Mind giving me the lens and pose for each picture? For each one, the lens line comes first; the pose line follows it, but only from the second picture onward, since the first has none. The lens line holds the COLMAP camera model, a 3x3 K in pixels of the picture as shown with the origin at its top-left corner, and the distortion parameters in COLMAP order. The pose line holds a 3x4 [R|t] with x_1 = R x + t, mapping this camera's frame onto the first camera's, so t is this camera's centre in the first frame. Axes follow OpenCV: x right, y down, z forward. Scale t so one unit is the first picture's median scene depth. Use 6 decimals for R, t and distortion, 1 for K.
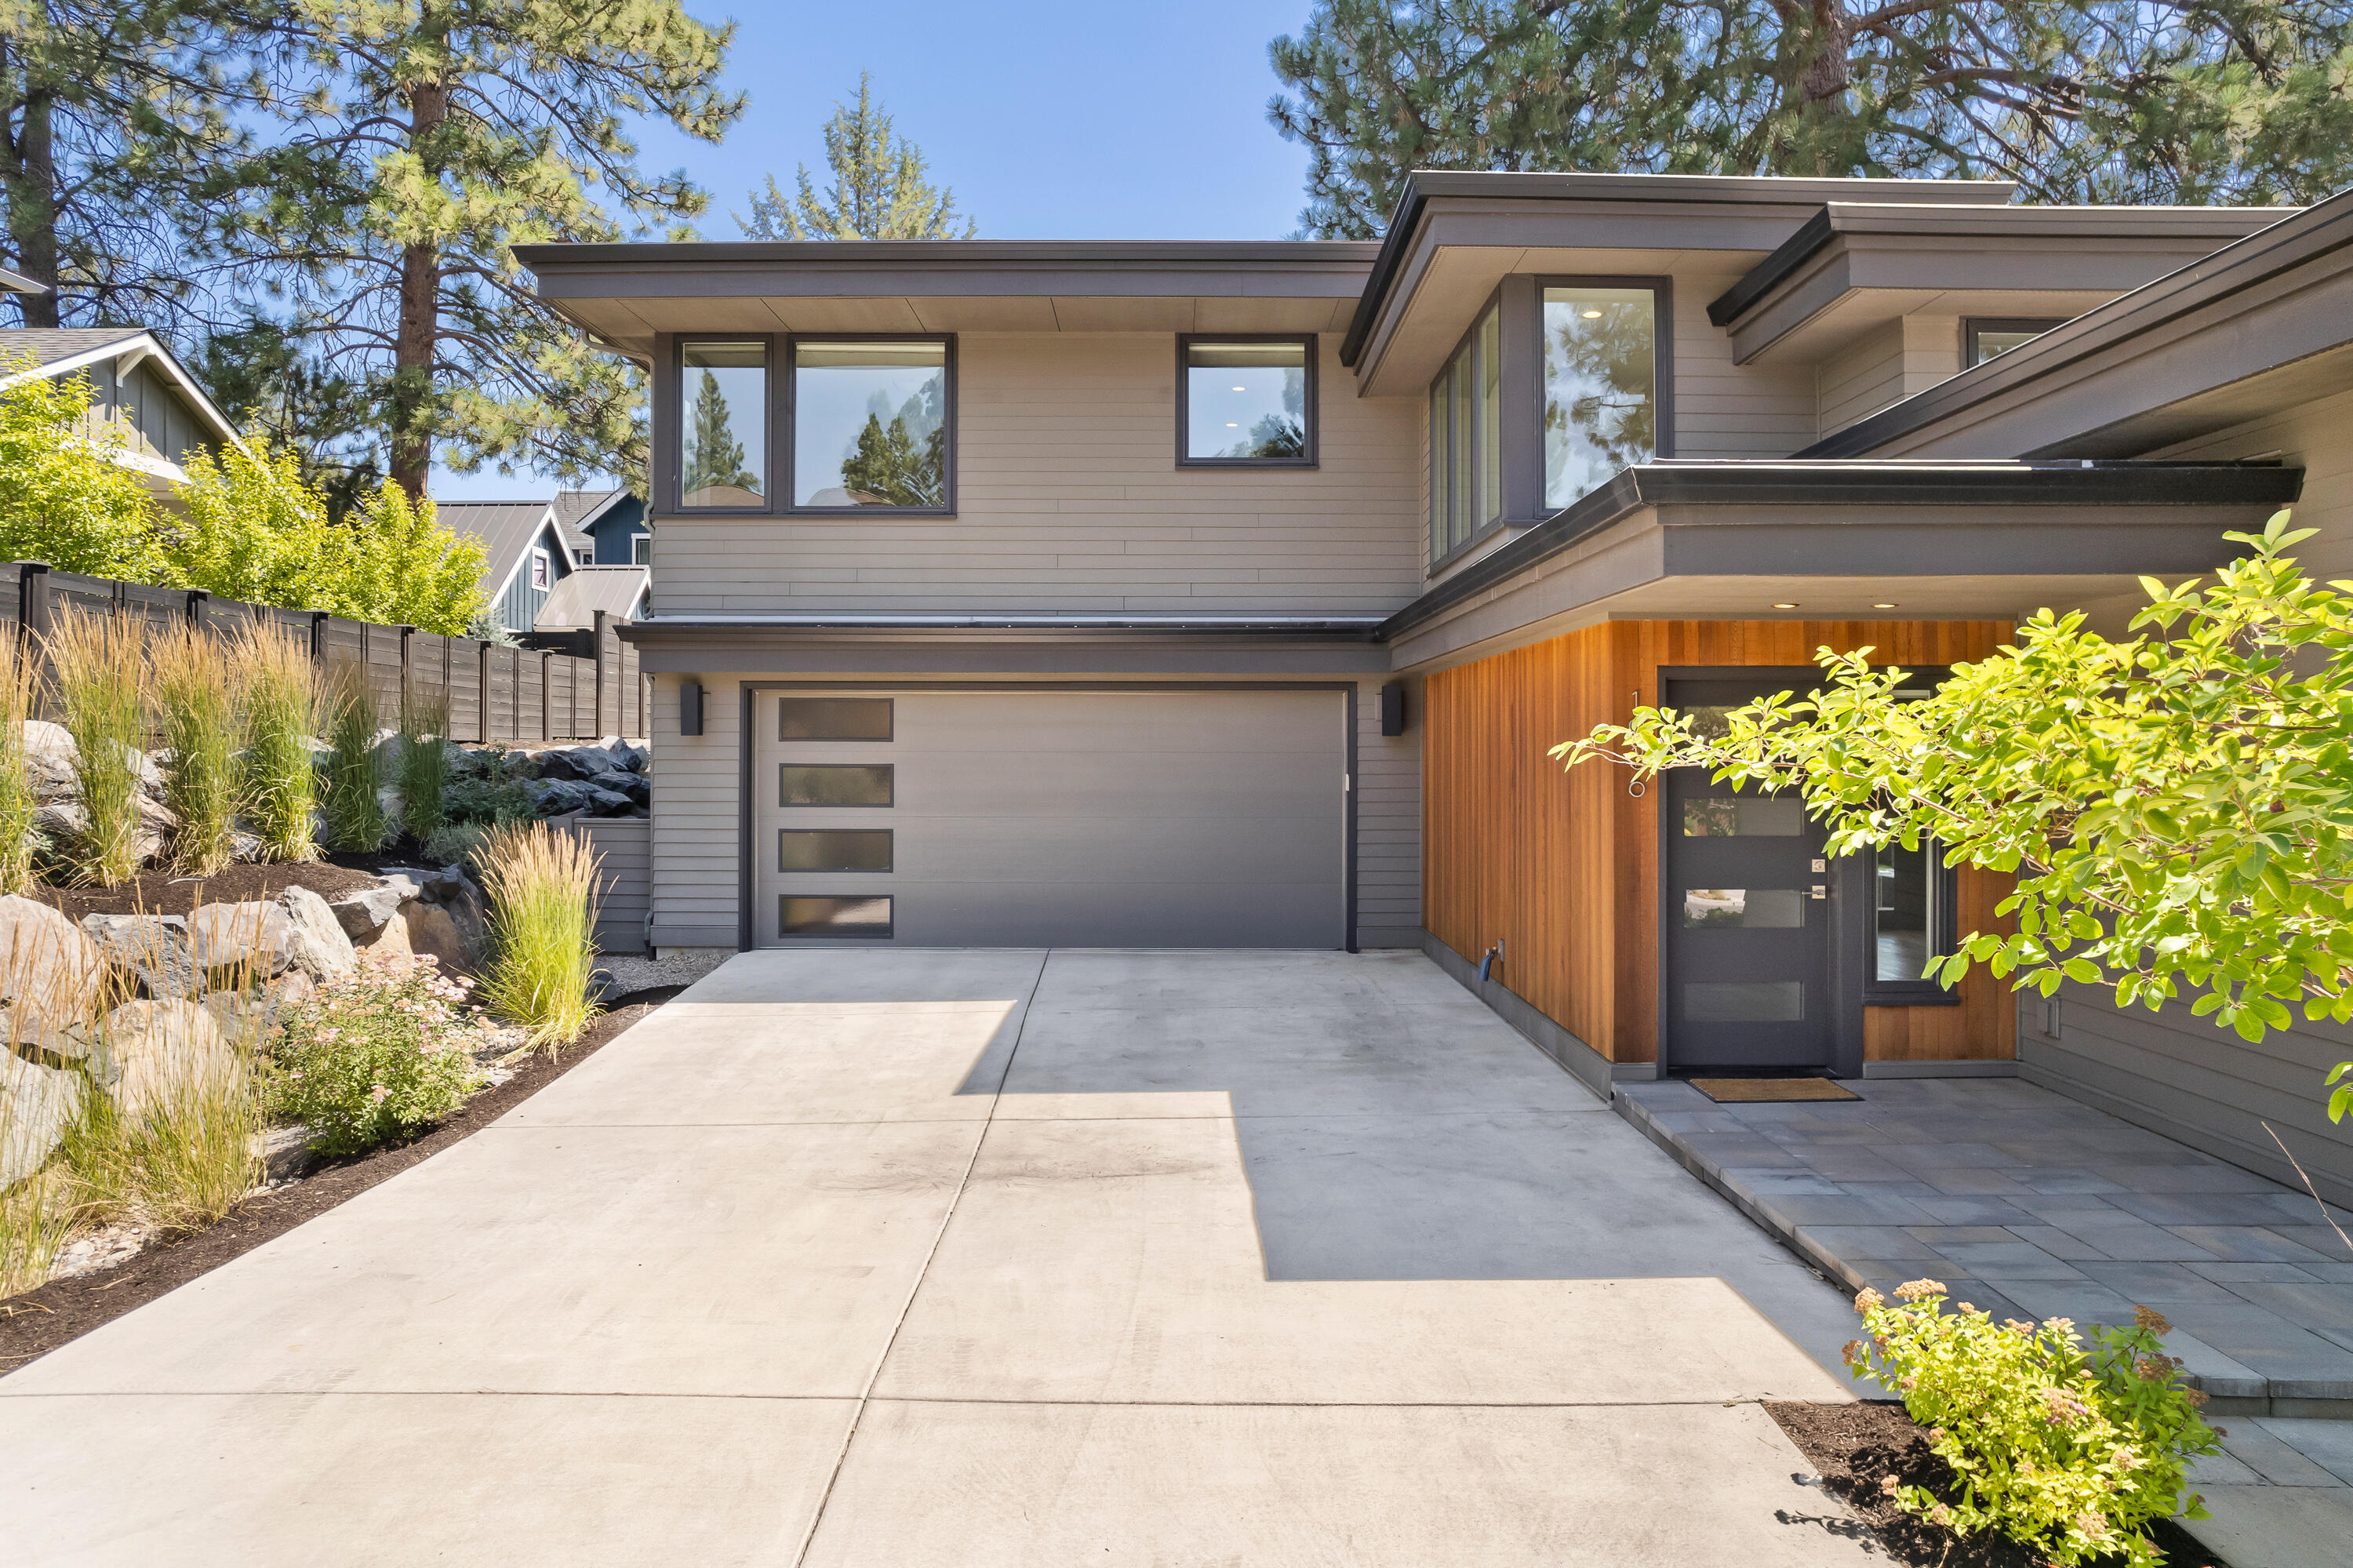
lens RADIAL K [[1534.7, 0, 1194.6], [0, 1534.7, 721.6], [0, 0, 1]] dist [-0.061043, 0.044166]
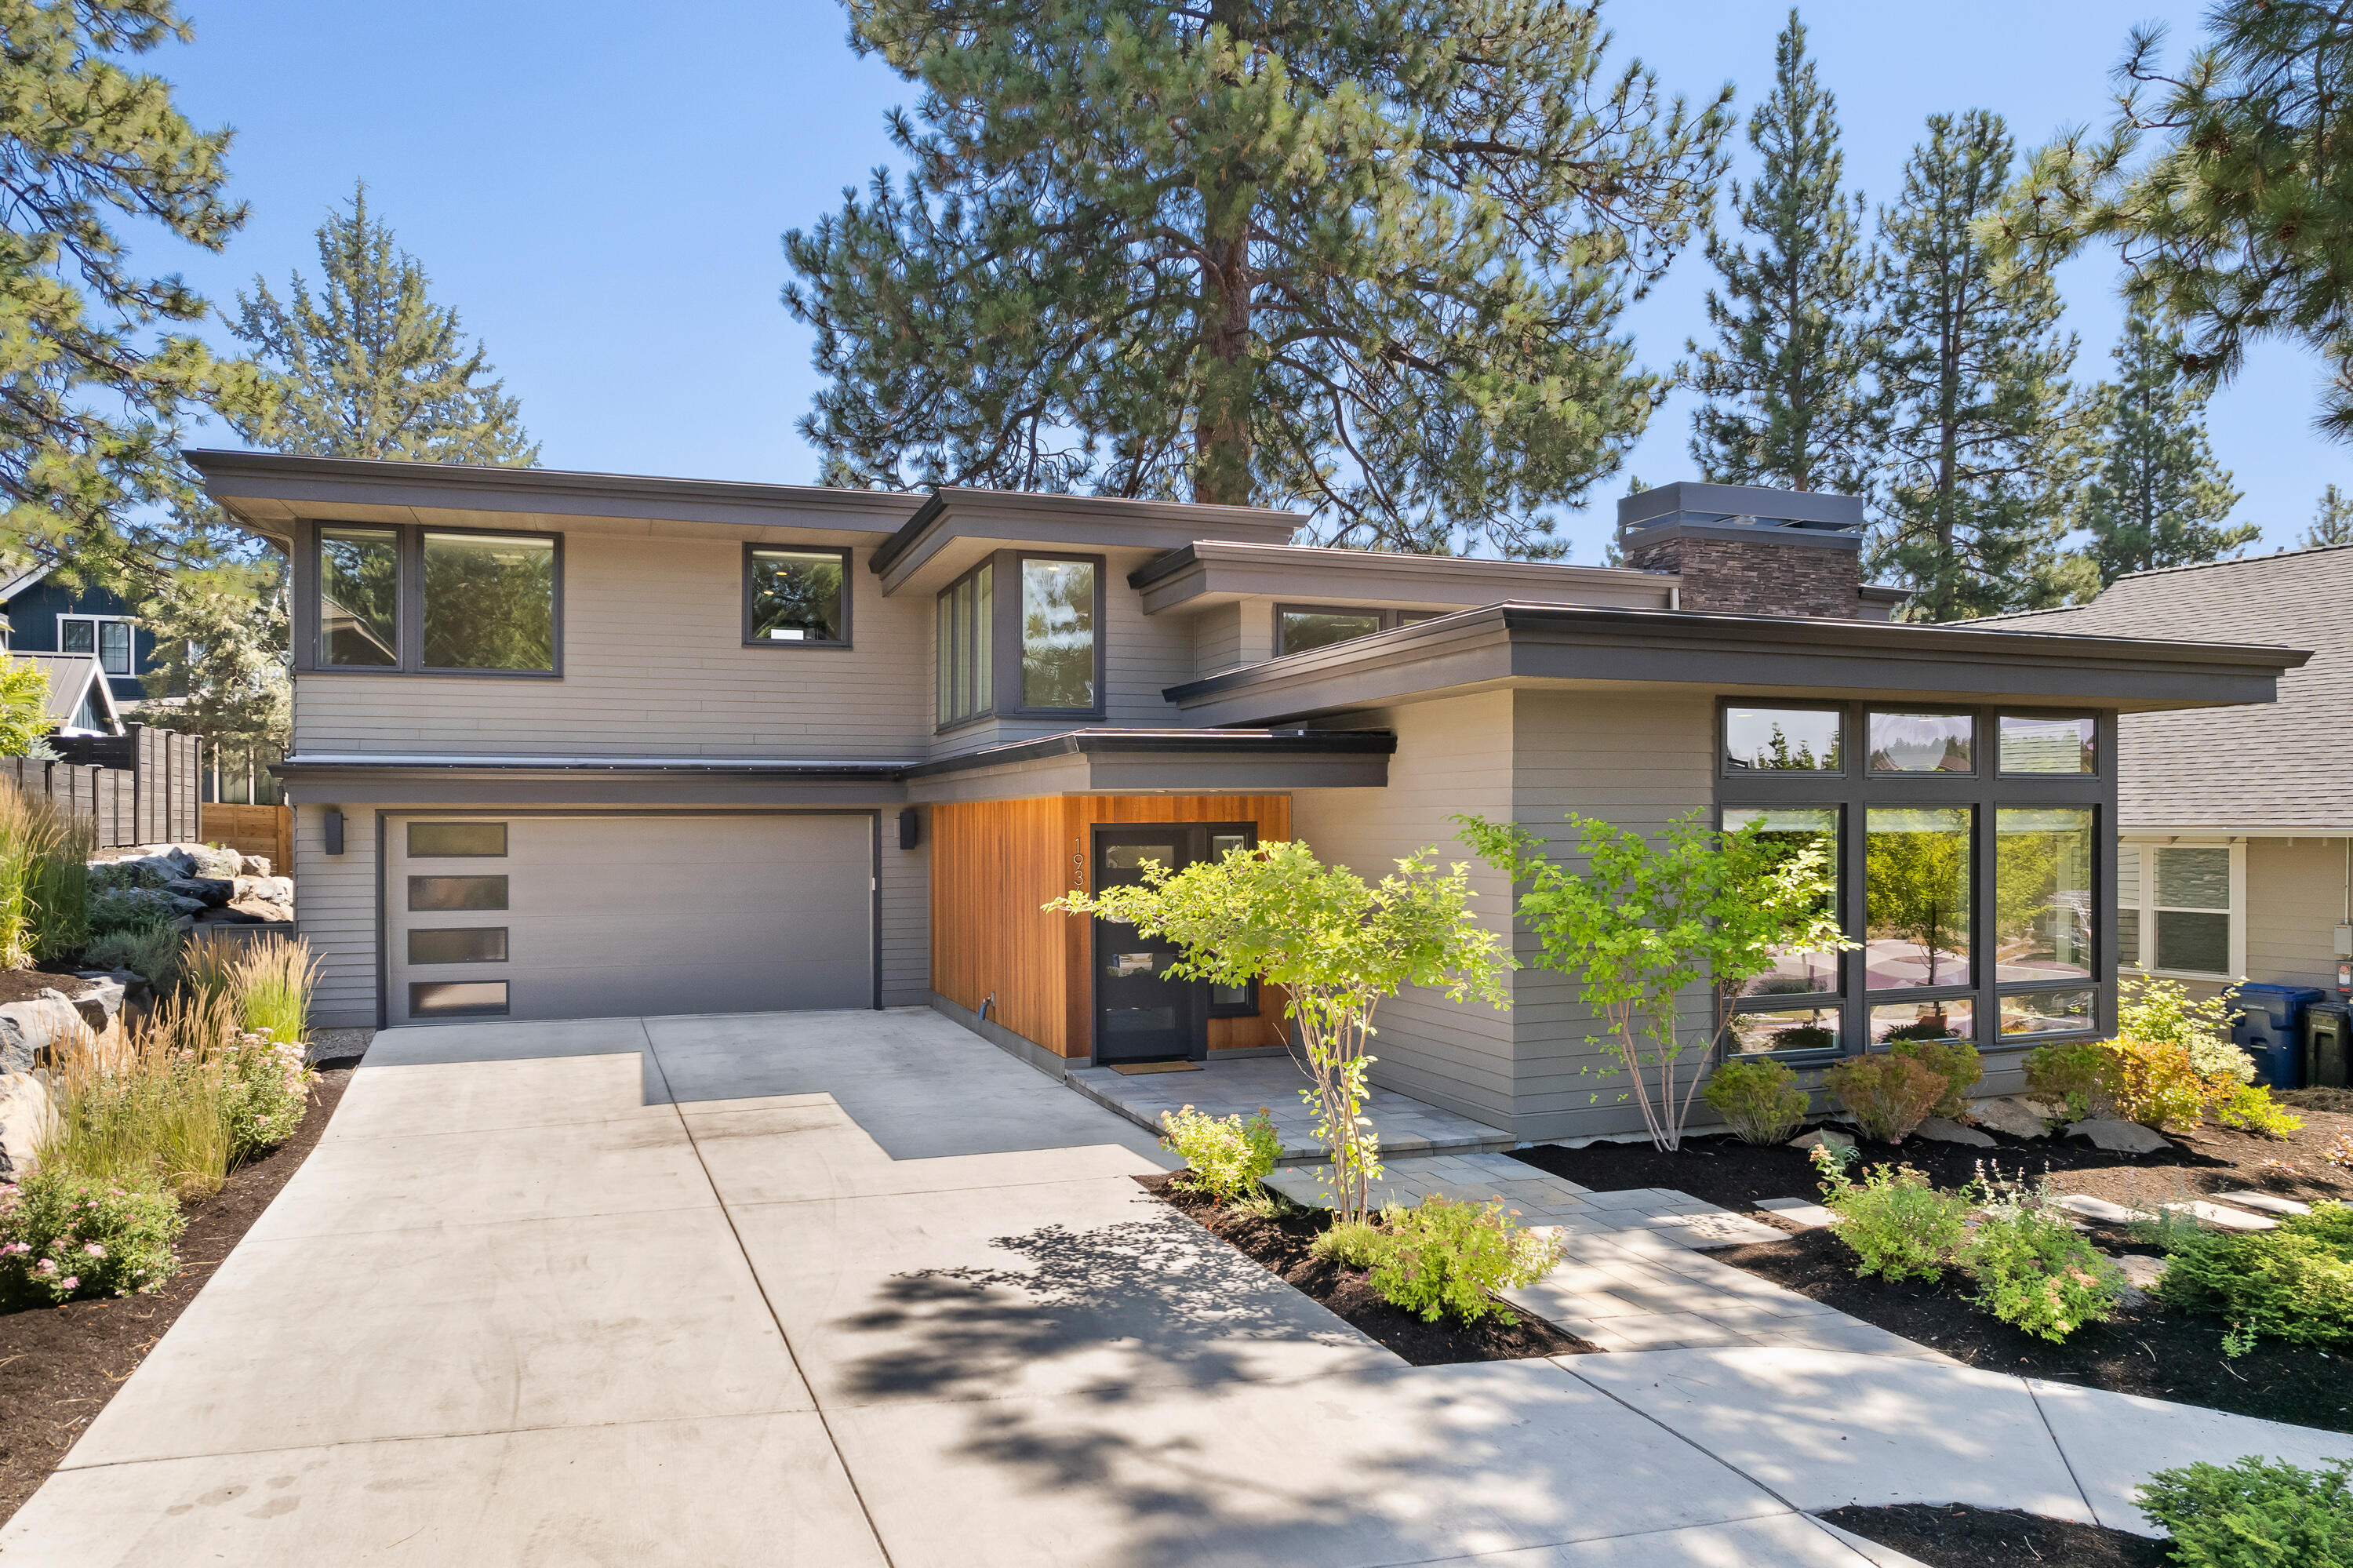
lens RADIAL K [[1534.7, 0, 1204.3], [0, 1534.7, 845.0], [0, 0, 1]] dist [-0.061043, 0.044166]
pose [[0.937546, -0.007456, 0.347780, -0.096938], [-0.003465, 0.999520, 0.030770, -0.036955], [-0.347843, -0.030053, 0.937071, -0.362448]]
